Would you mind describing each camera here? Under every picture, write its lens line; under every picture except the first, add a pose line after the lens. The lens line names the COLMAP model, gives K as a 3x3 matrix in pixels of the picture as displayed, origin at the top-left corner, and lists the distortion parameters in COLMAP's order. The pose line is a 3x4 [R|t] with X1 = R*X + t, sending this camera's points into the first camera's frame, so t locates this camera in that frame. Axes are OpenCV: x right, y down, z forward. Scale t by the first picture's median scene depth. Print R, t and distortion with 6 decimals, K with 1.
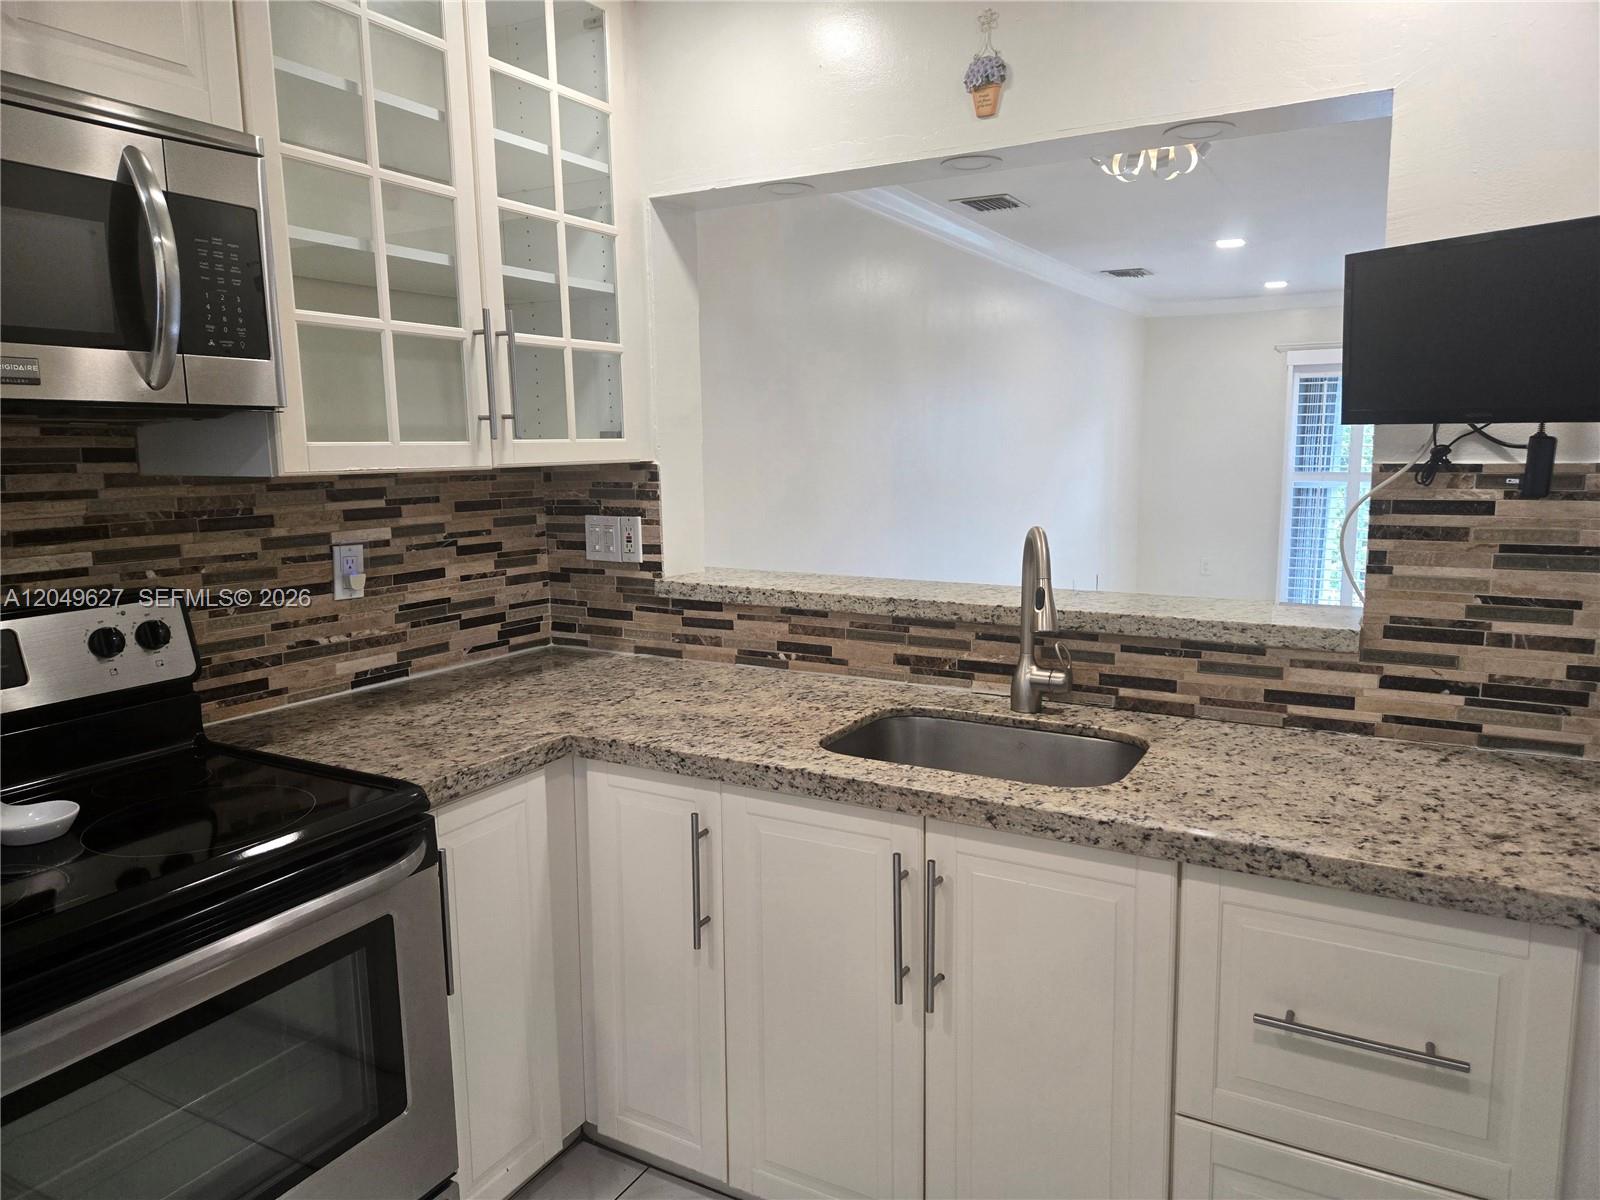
lens RADIAL K [[1064.0, 0, 819.4], [0, 1064.0, 602.4], [0, 0, 1]] dist [0.053791, -0.045766]
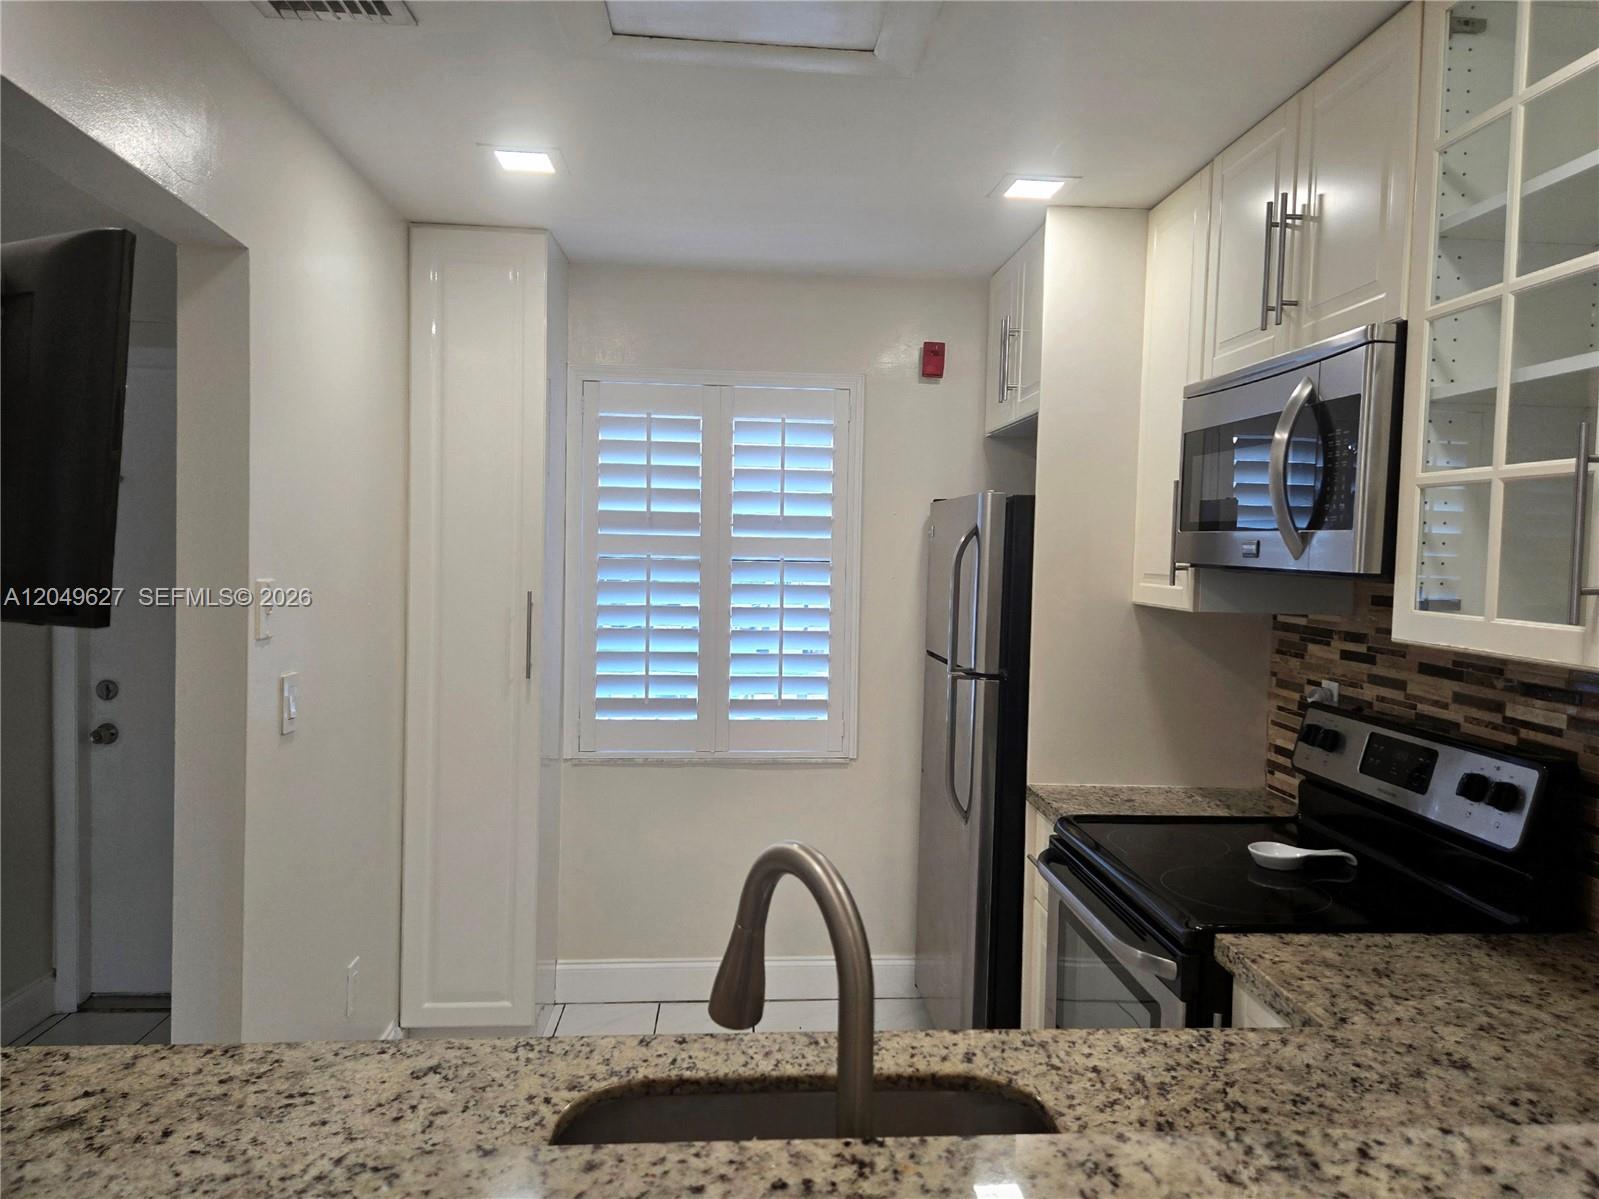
lens RADIAL K [[1141.1, 0, 829.5], [0, 1141.1, 589.5], [0, 0, 1]] dist [0.006131, 0.000416]
pose [[-0.829633, 0.011784, -0.558185, 0.489565], [-0.102219, 0.979672, 0.172611, -0.275803], [0.548873, 0.200261, -0.811563, 1.467817]]
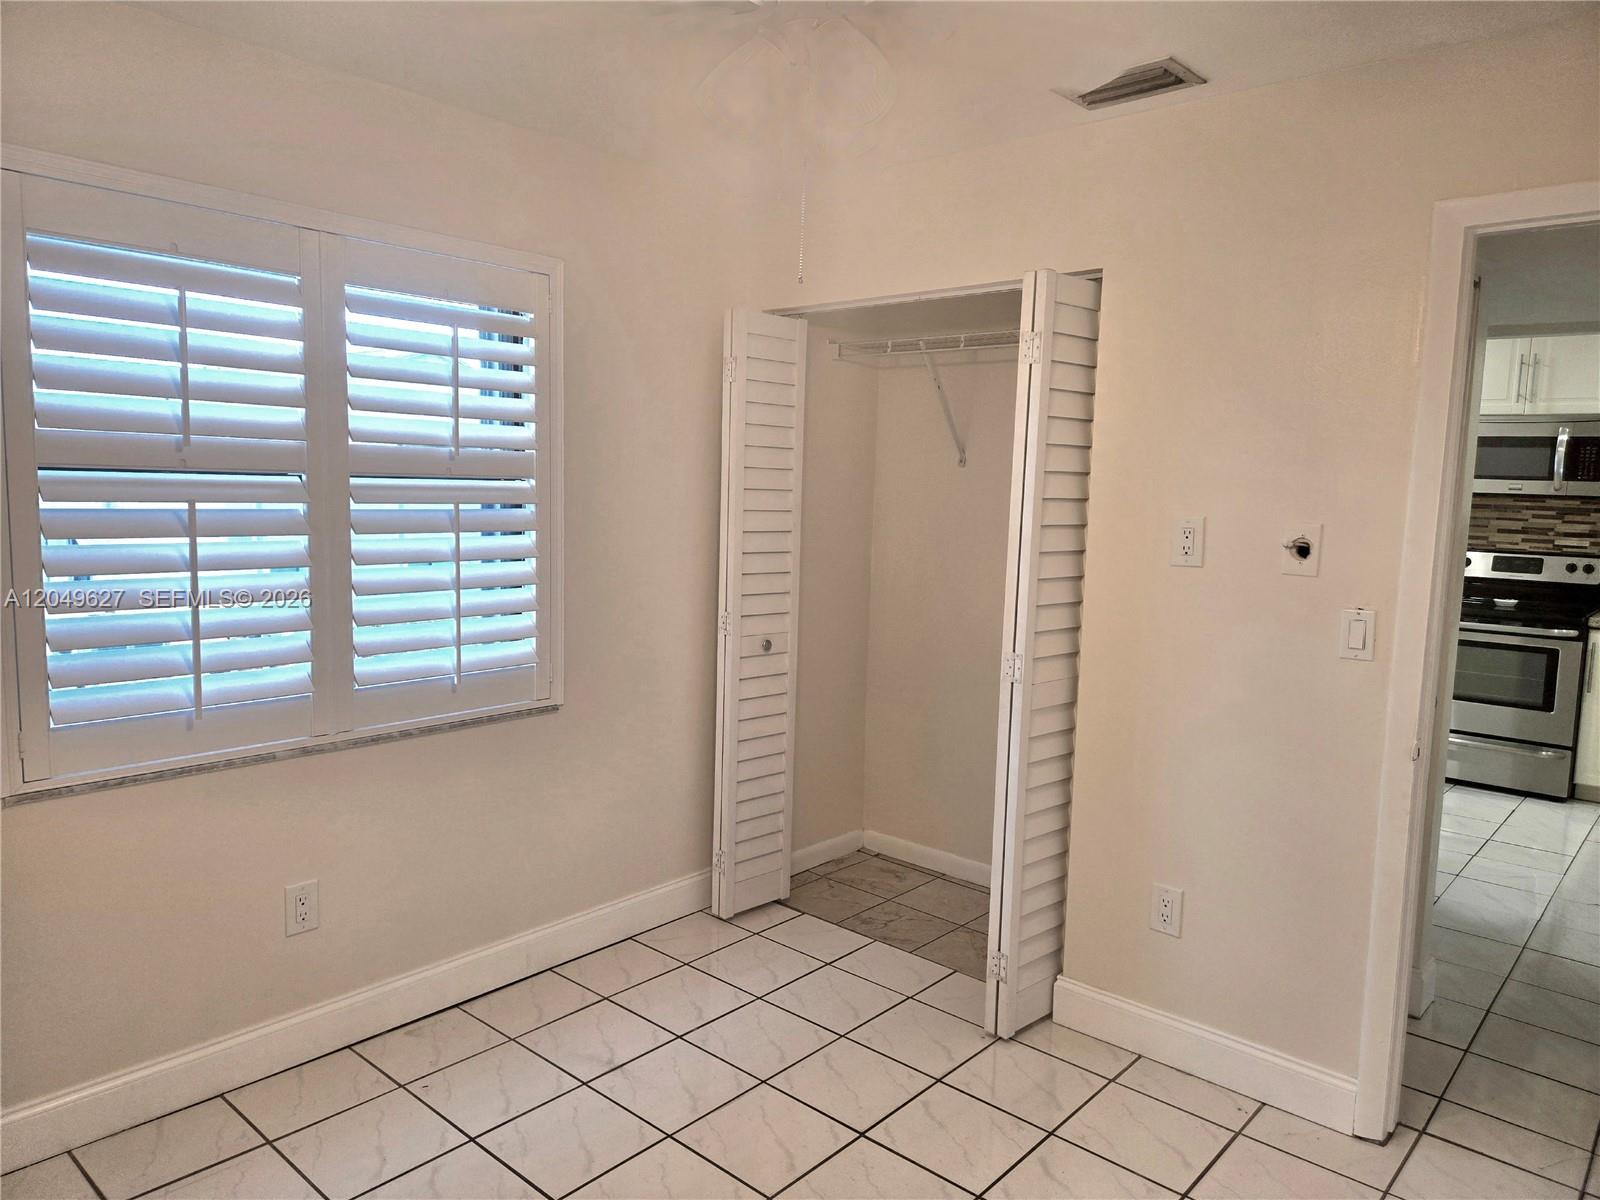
lens RADIAL K [[1064.0, 0, 819.4], [0, 1064.0, 602.4], [0, 0, 1]] dist [0.053791, -0.045766]
pose [[-0.211366, 0.114885, -0.970632, 2.831299], [-0.175059, 0.972560, 0.153234, 0.035035], [0.961602, 0.202306, -0.185455, -0.516497]]
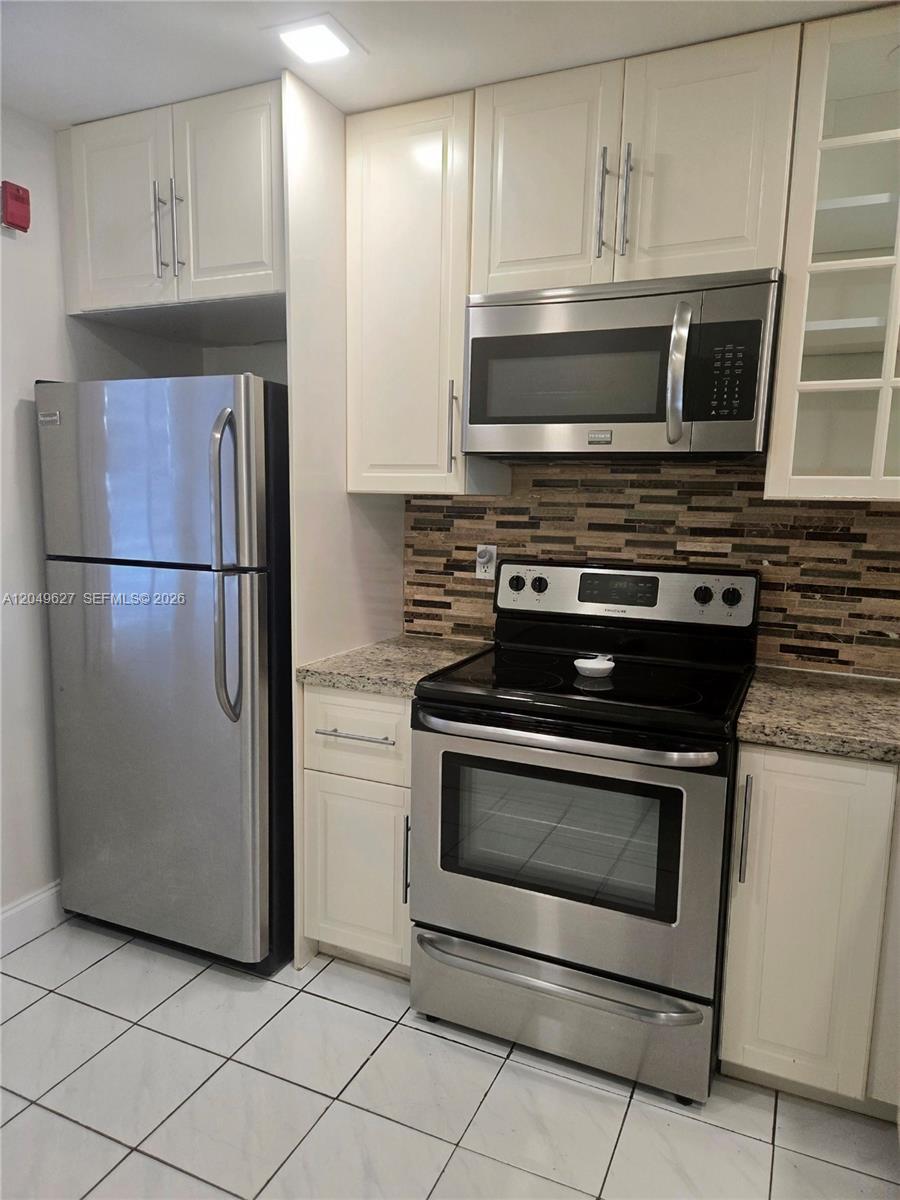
lens RADIAL K [[798.0, 0, 446.7], [0, 798.0, 620.6], [0, 0, 1]] dist [0.053791, -0.045766]
pose [[0.081135, 0.169826, -0.982129, 0.540227], [-0.171540, 0.973053, 0.154085, -0.047334], [0.981831, 0.155973, 0.108080, 0.449546]]
